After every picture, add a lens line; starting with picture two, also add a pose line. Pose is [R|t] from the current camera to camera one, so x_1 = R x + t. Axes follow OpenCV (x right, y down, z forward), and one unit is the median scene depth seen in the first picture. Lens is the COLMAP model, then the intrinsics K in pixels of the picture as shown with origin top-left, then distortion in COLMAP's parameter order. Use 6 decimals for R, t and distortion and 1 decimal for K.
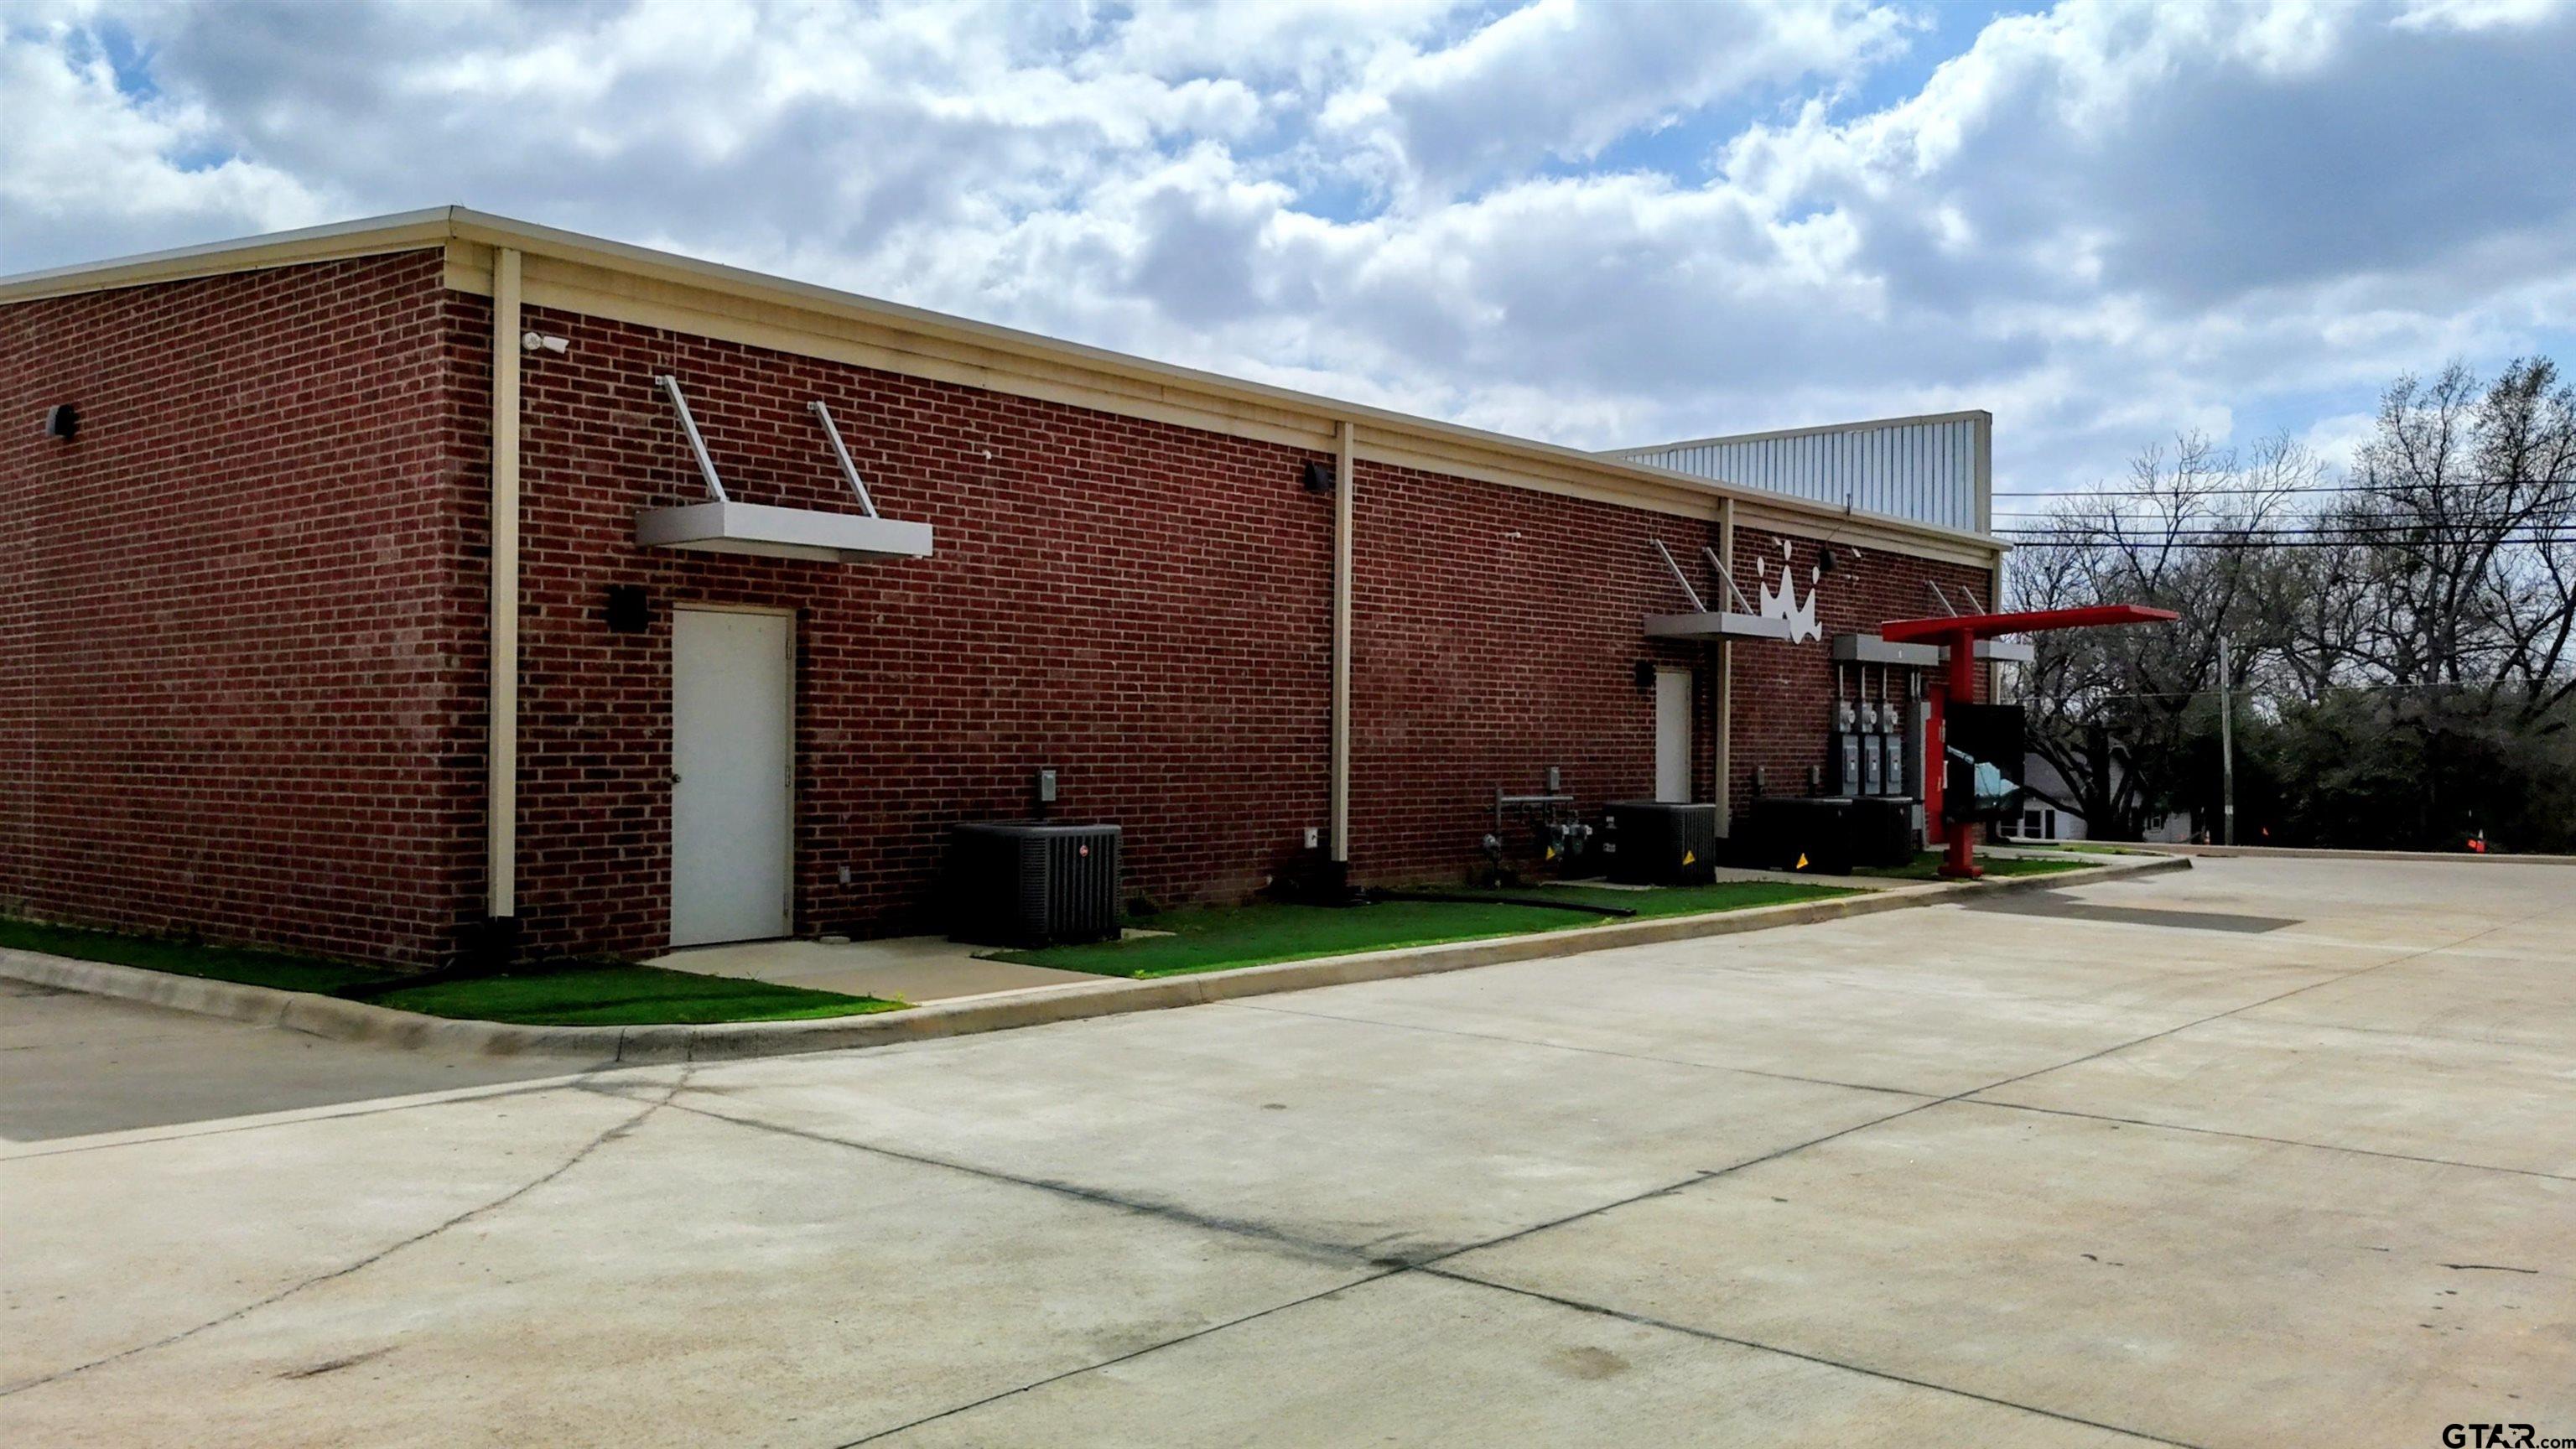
lens RADIAL K [[2013.0, 0, 1212.9], [0, 2013.0, 735.4], [0, 0, 1]] dist [0.083267, -0.086940]
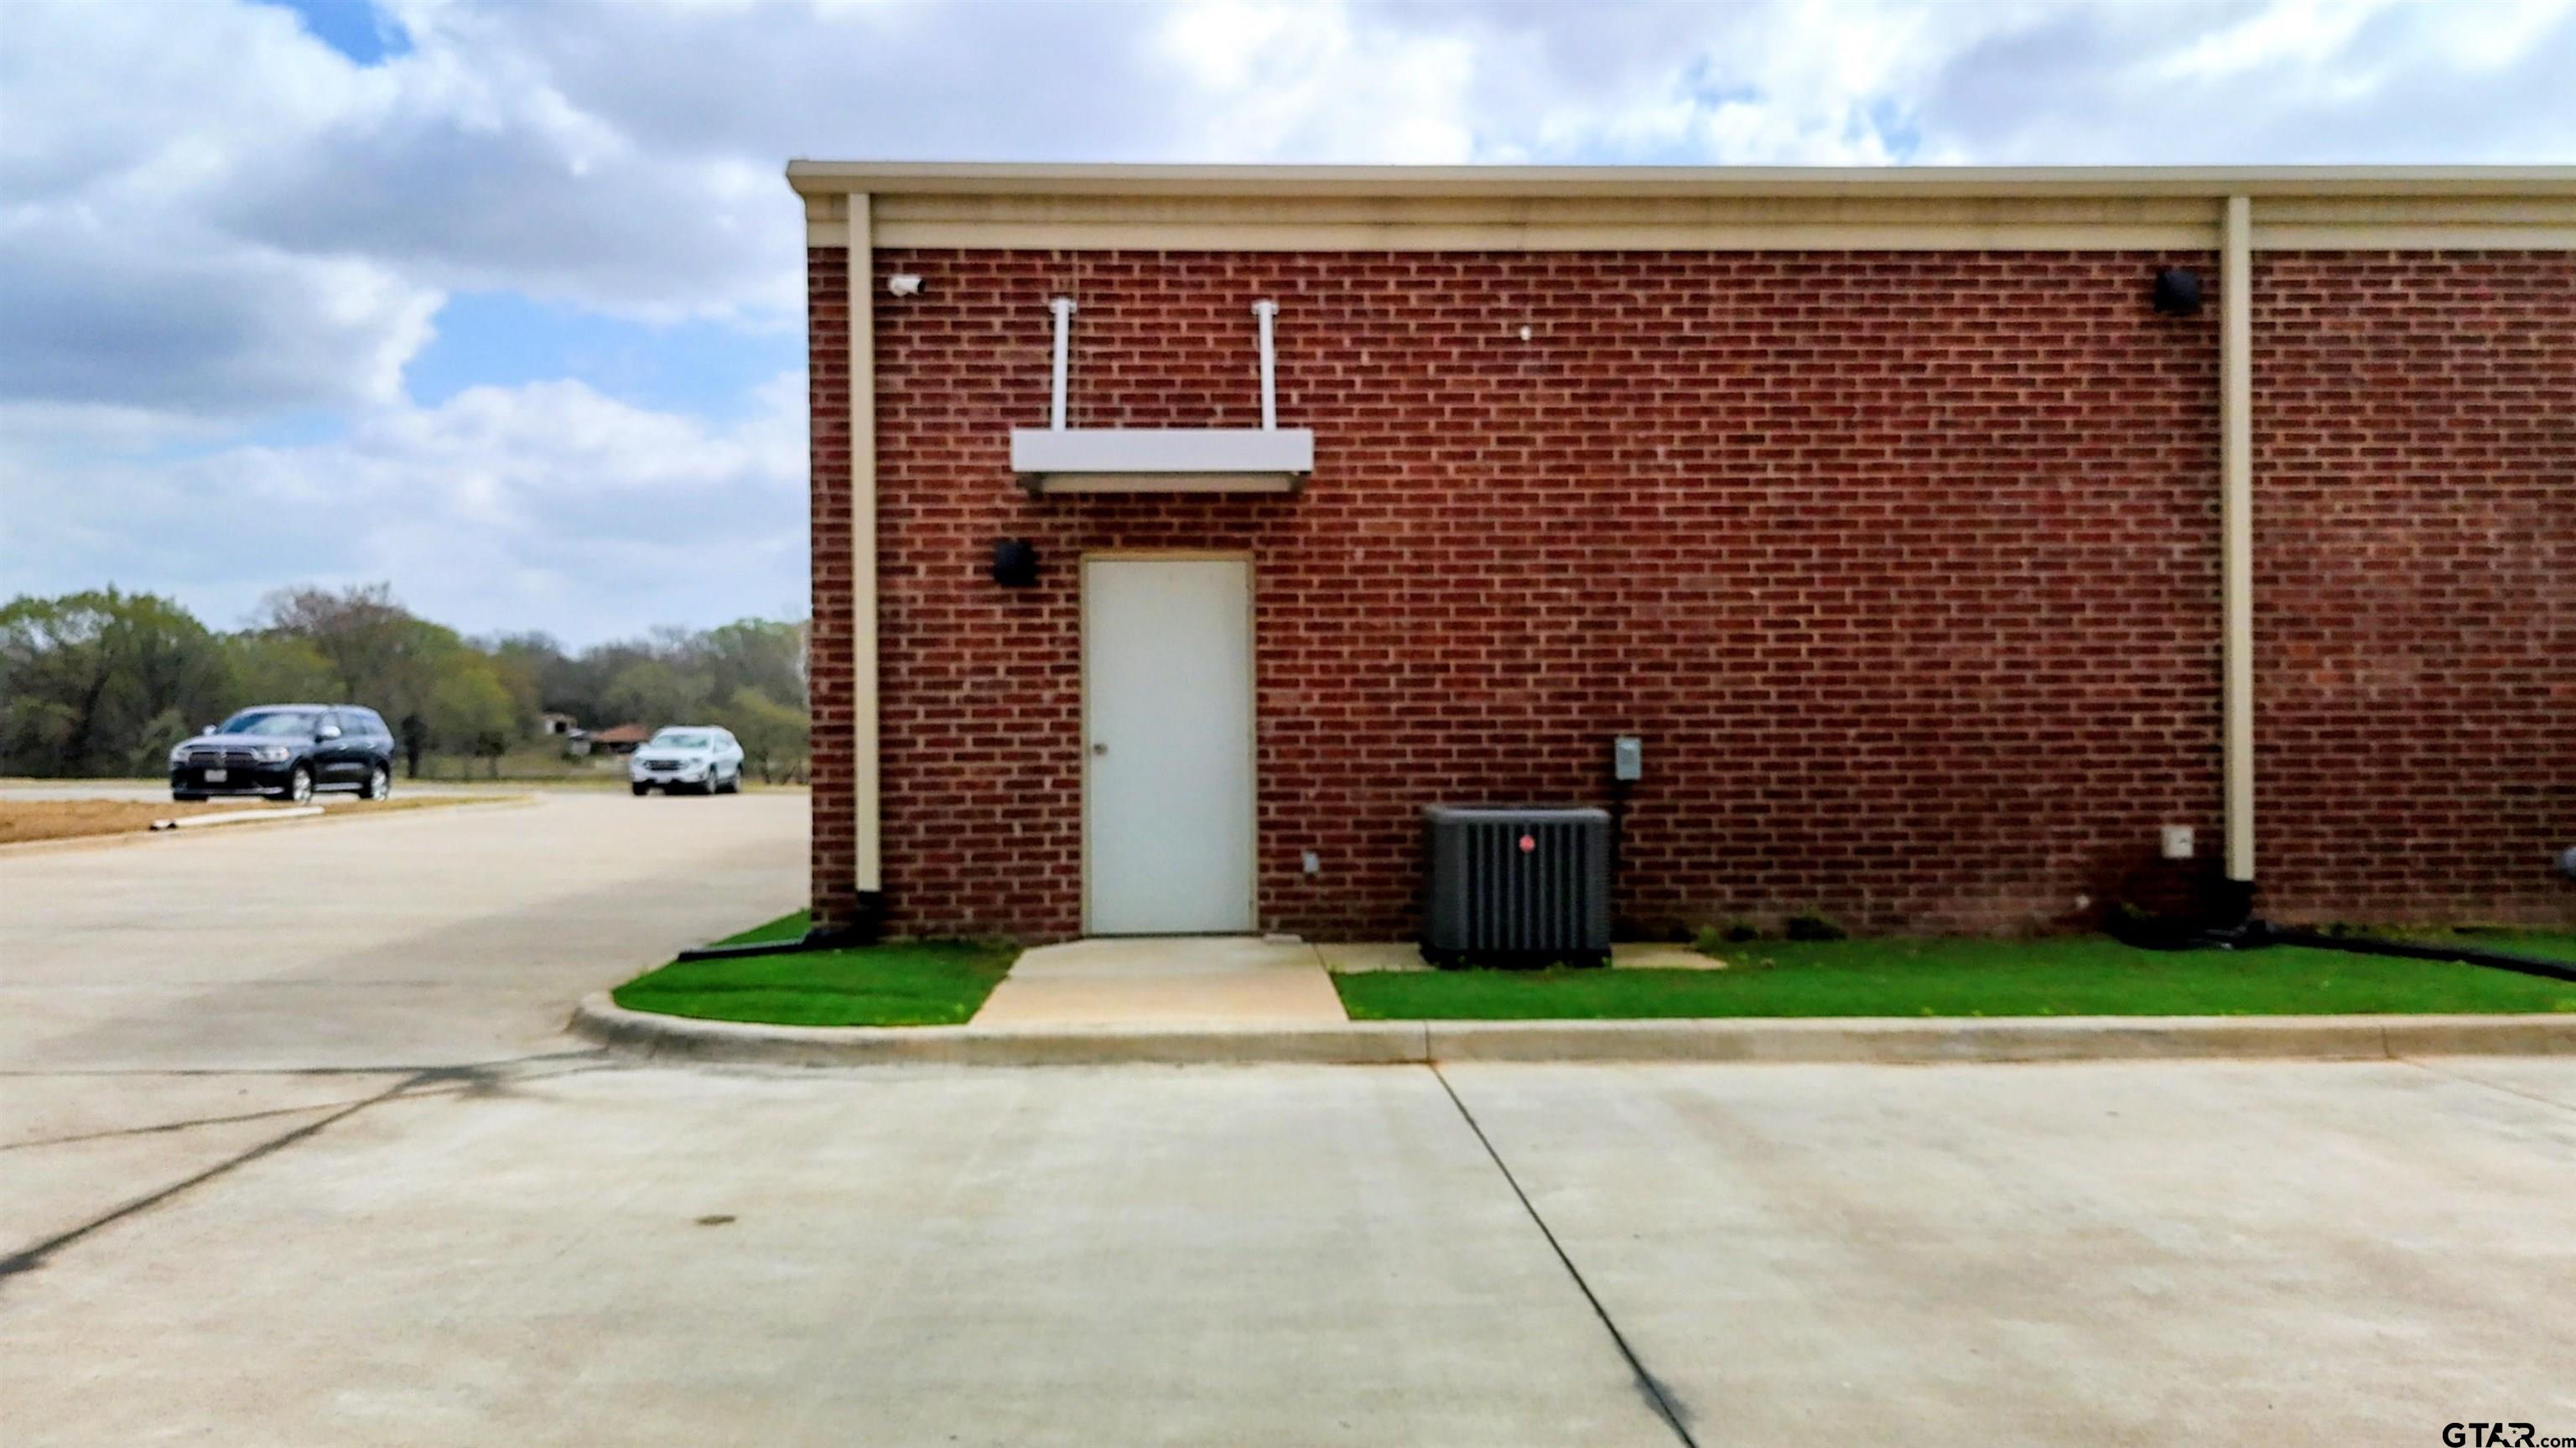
lens RADIAL K [[2012.9, 0, 1283.3], [0, 2012.9, 735.4], [0, 0, 1]] dist [0.083267, -0.086940]
pose [[0.686844, -0.006915, -0.726772, 0.431474], [0.012476, 0.999920, 0.002277, 0.014471], [0.726698, -0.010631, 0.686875, 0.434455]]
